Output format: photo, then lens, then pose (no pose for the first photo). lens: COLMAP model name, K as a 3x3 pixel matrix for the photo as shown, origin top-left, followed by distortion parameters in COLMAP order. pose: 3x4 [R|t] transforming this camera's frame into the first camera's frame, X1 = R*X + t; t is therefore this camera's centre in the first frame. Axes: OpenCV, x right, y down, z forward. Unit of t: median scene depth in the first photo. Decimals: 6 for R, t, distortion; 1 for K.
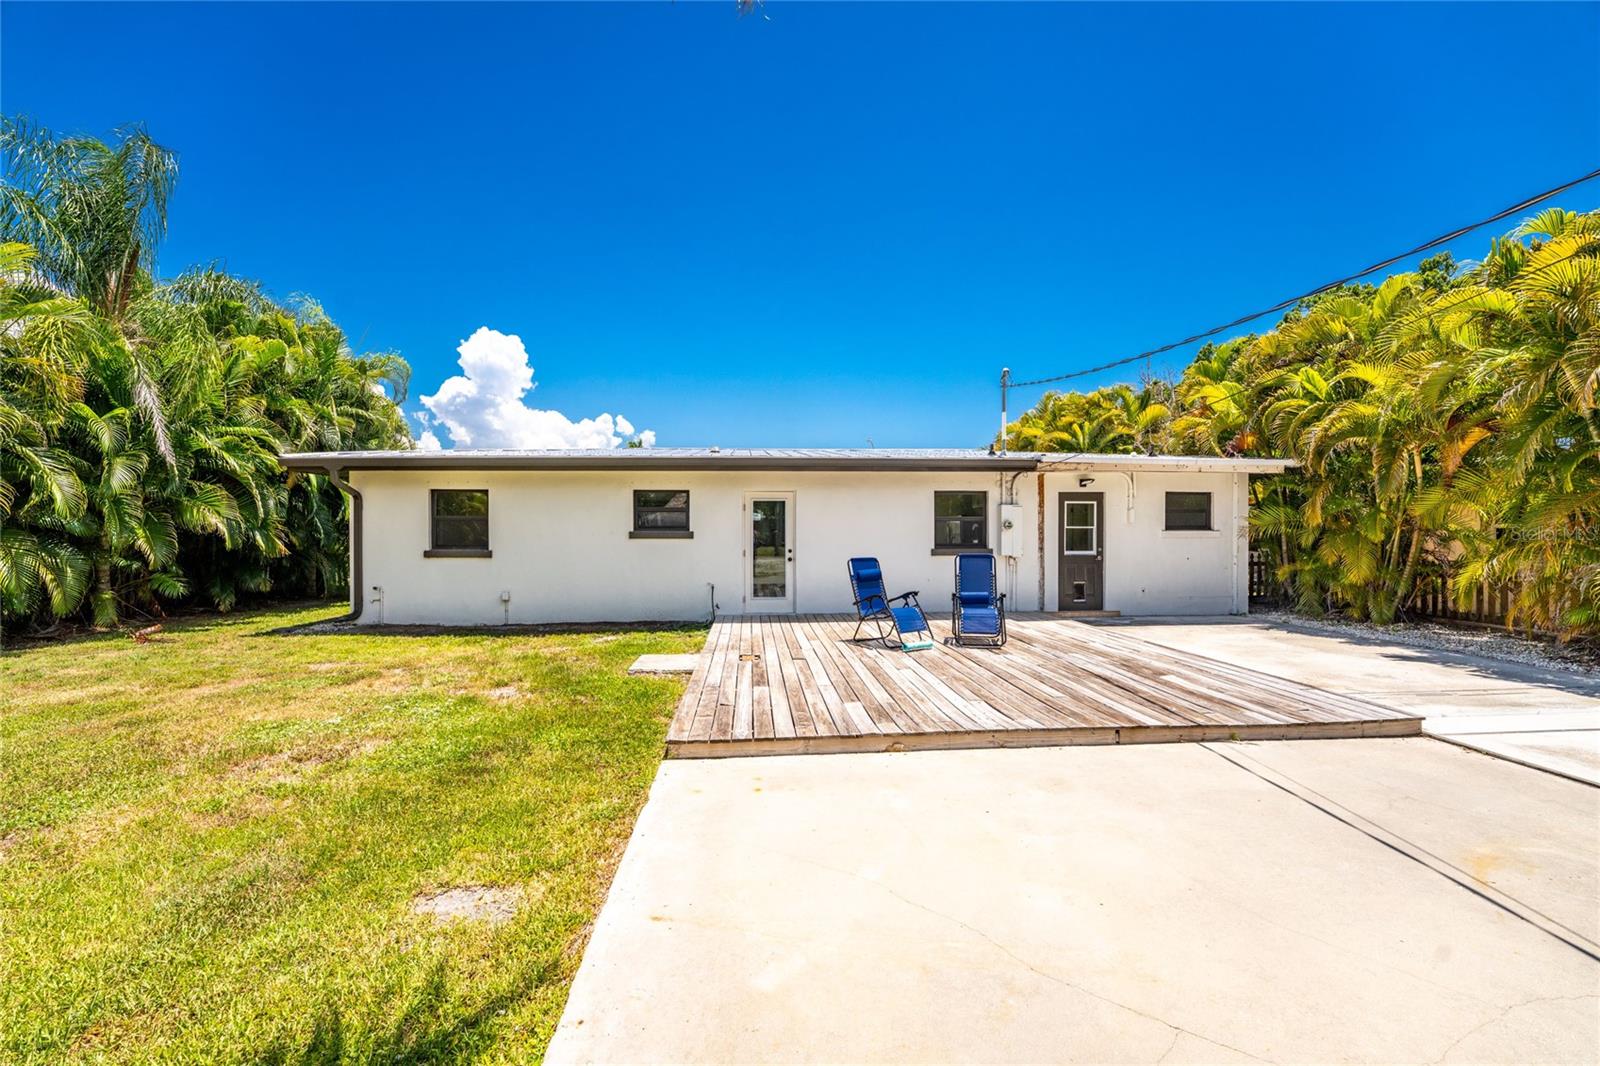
lens RADIAL K [[651.2, 0, 791.0], [0, 651.2, 540.3], [0, 0, 1]] dist [-0.030031, 0.003507]
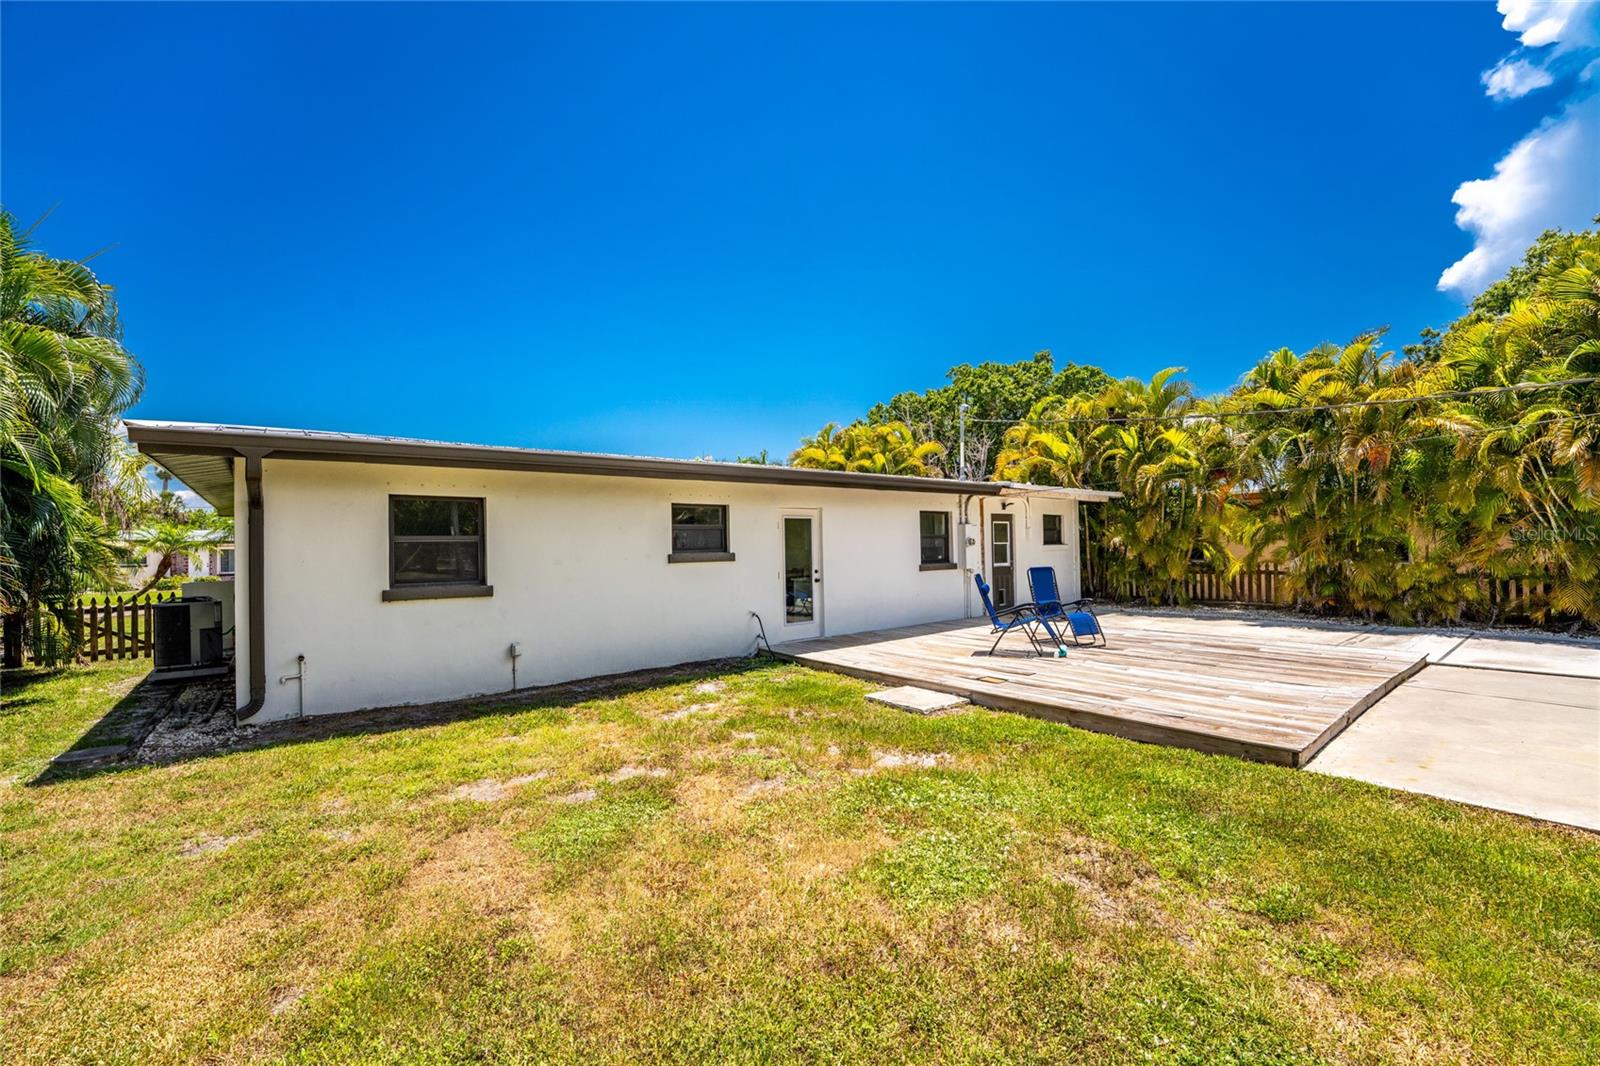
lens RADIAL K [[651.2, 0, 788.4], [0, 651.2, 538.8], [0, 0, 1]] dist [-0.030031, 0.003507]
pose [[0.827012, -0.007013, 0.562140, -0.599233], [0.024379, 0.999429, -0.023396, -0.010586], [-0.561655, 0.033053, 0.826711, 0.251221]]
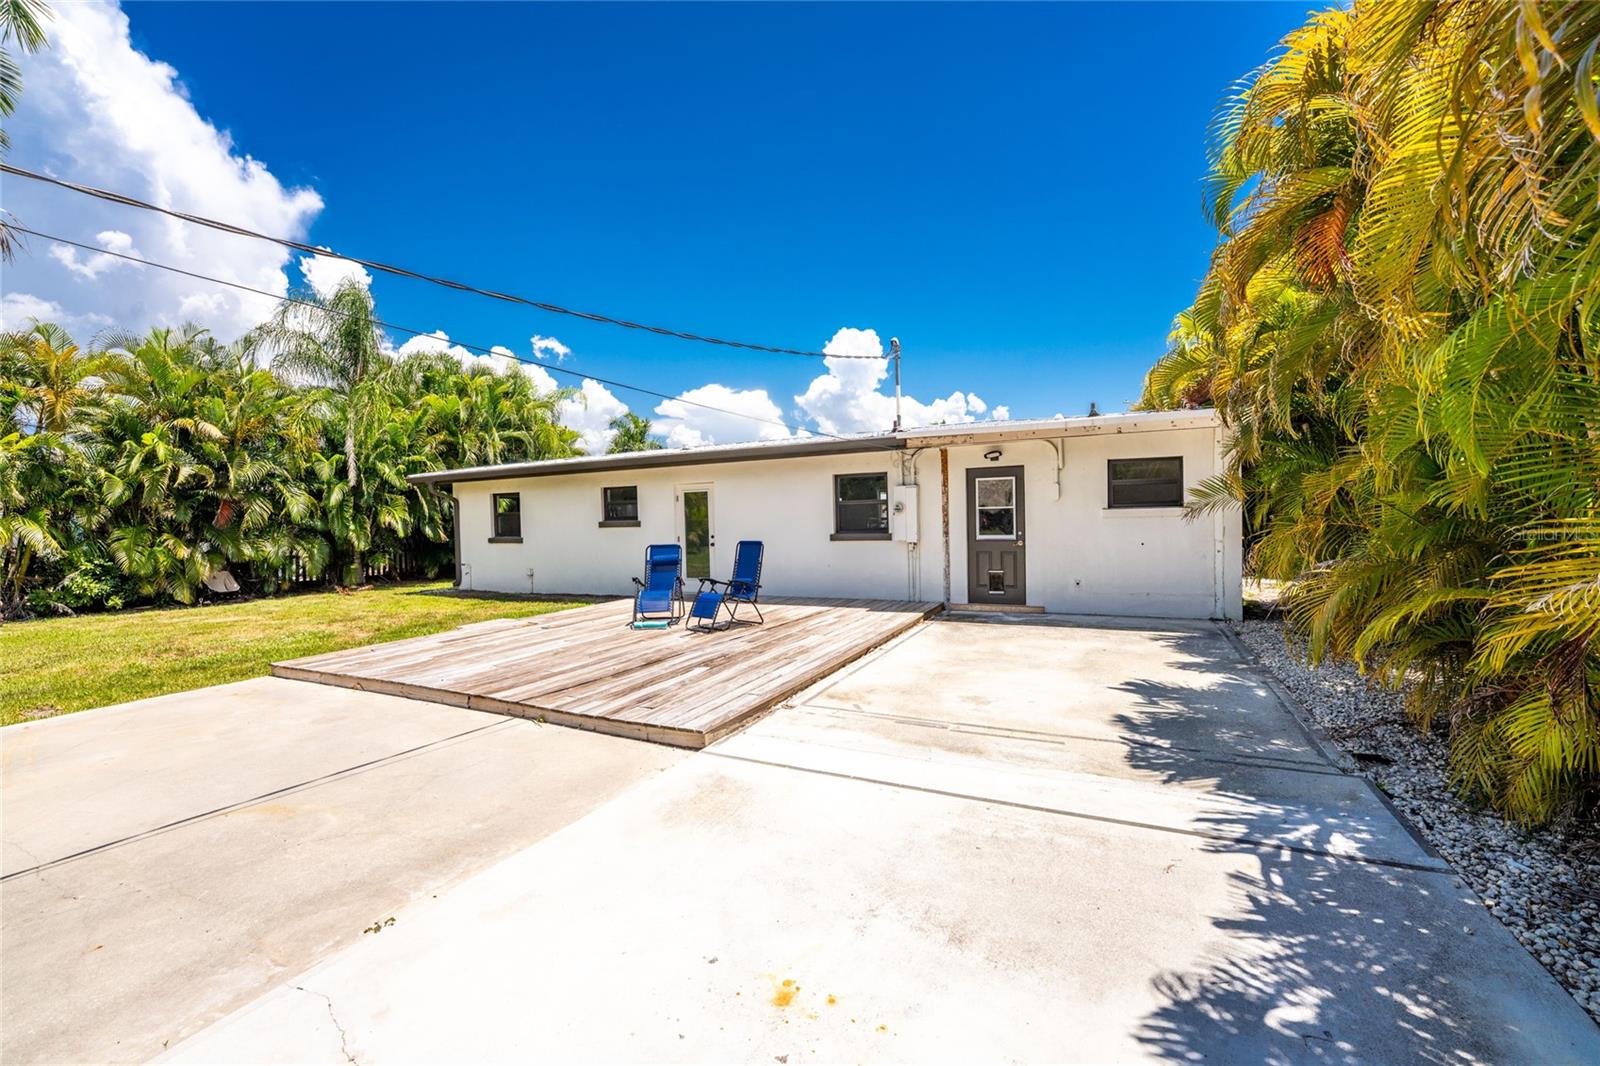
lens RADIAL K [[651.2, 0, 794.4], [0, 651.2, 540.0], [0, 0, 1]] dist [-0.030031, 0.003507]
pose [[0.864508, -0.001662, -0.502616, 0.707295], [0.017017, 0.999518, 0.025963, -0.004717], [0.502330, -0.030998, 0.864120, 0.127552]]
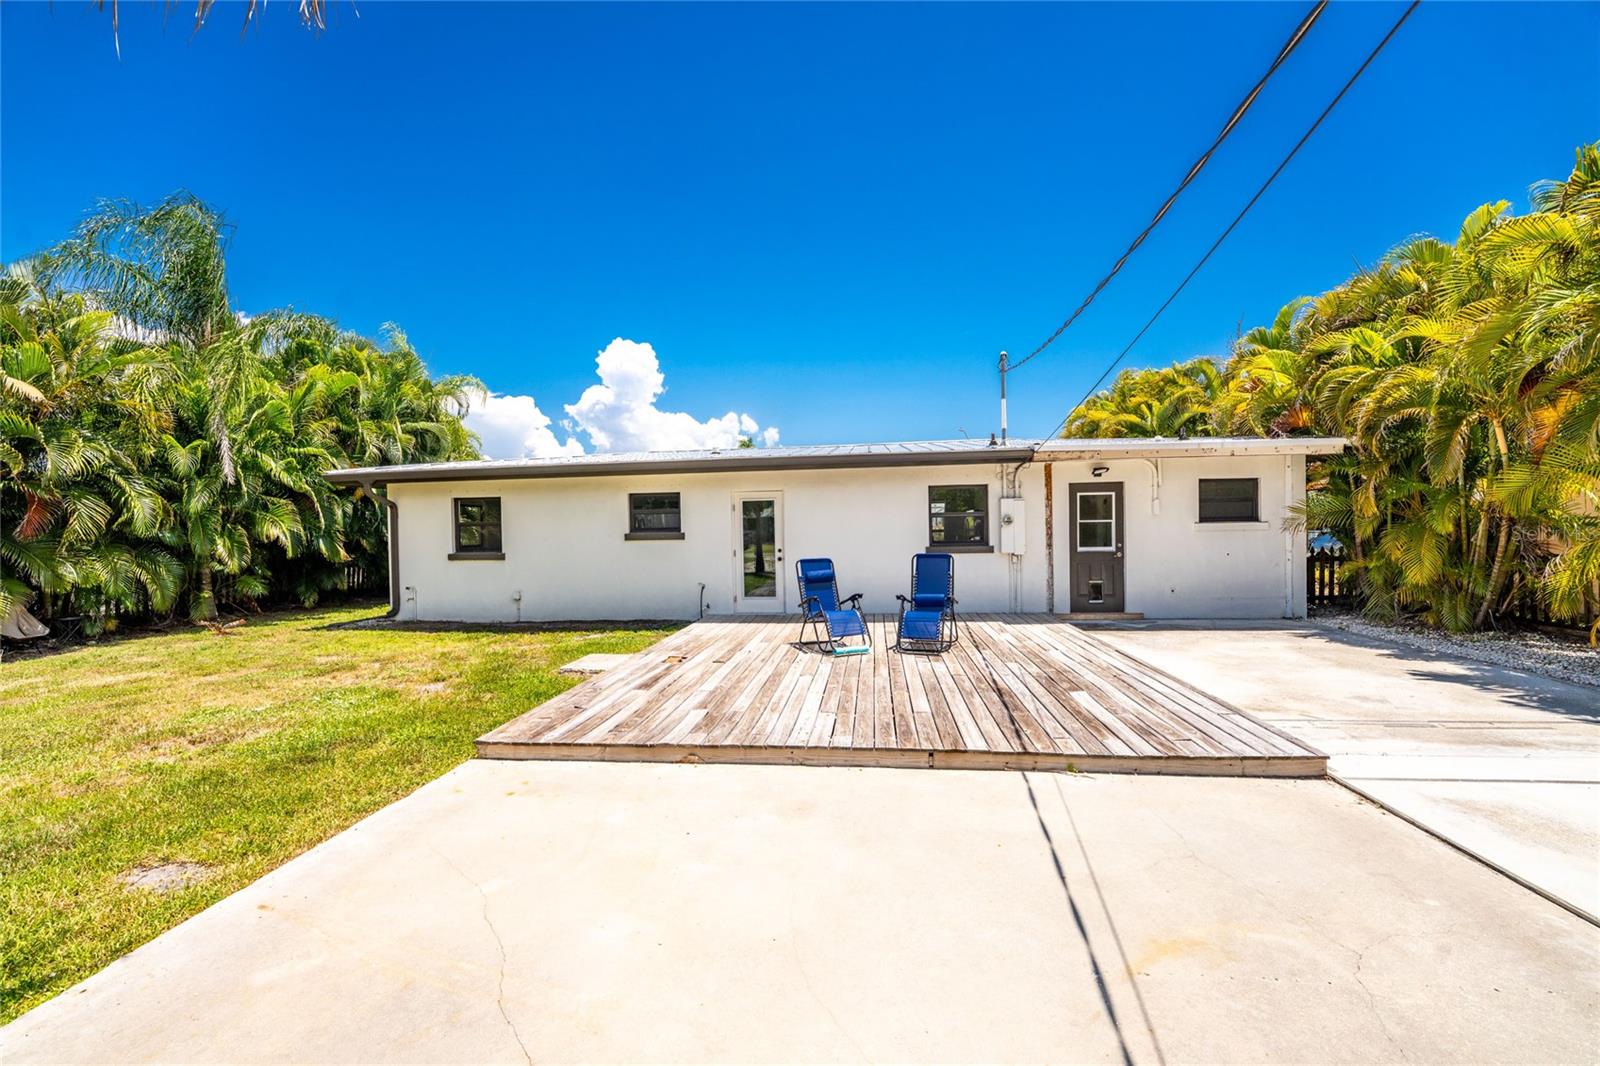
lens RADIAL K [[651.2, 0, 792.2], [0, 651.2, 541.9], [0, 0, 1]] dist [-0.030031, 0.003507]
pose [[0.982272, -0.012844, -0.187019, 0.214726], [0.015011, 0.999836, 0.010176, -0.007205], [0.186858, -0.012803, 0.982304, 0.029274]]
